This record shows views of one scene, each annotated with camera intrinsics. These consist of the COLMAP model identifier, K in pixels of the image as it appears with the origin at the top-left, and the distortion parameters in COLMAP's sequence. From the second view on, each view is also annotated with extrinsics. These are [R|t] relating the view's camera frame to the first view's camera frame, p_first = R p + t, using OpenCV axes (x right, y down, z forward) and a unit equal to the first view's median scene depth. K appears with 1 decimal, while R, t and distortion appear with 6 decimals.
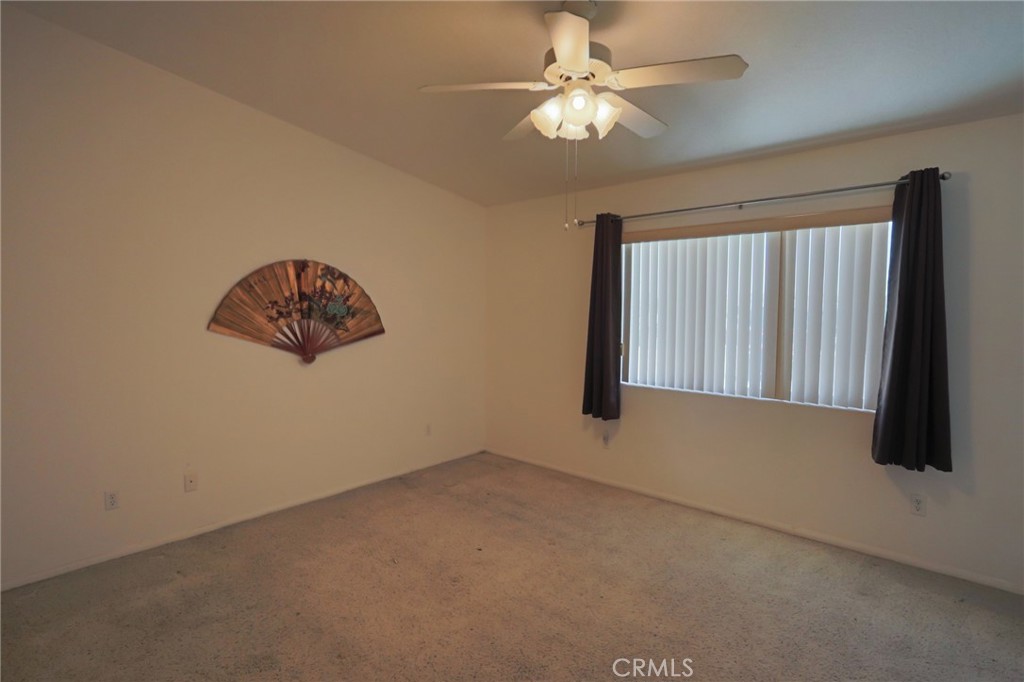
lens RADIAL K [[528.8, 0, 509.8], [0, 528.8, 339.6], [0, 0, 1]] dist [0.000044, 0.001562]
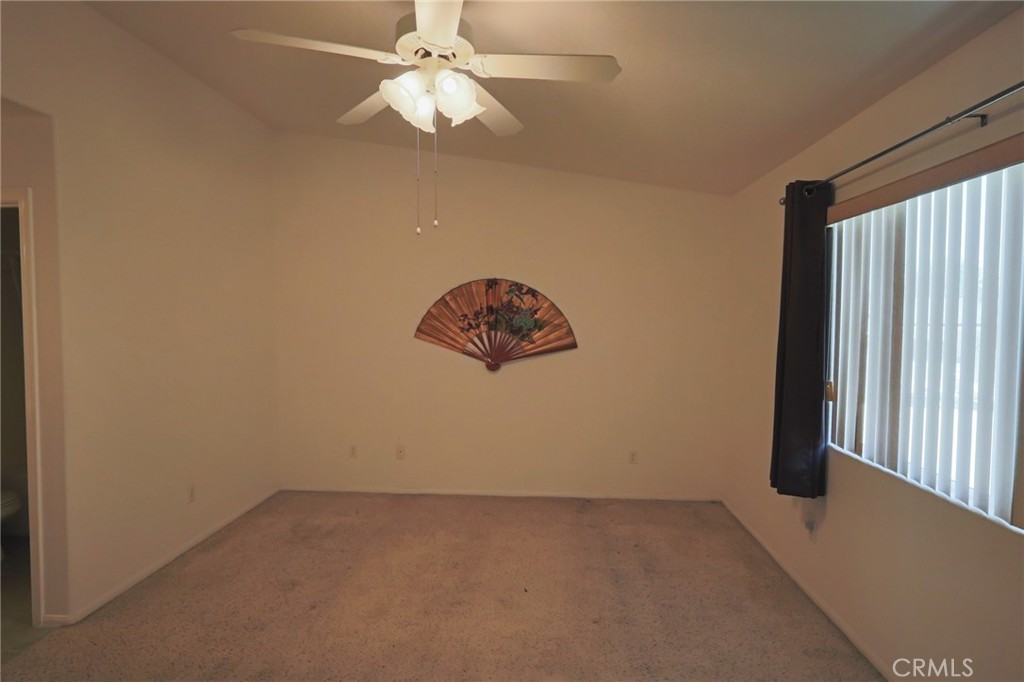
lens RADIAL K [[528.8, 0, 509.8], [0, 528.8, 339.6], [0, 0, 1]] dist [0.000044, 0.001562]
pose [[0.613703, 0.034485, -0.788783, 0.503555], [-0.056566, 0.998399, -0.000362, -0.020877], [0.787508, 0.044841, 0.614671, 0.332303]]
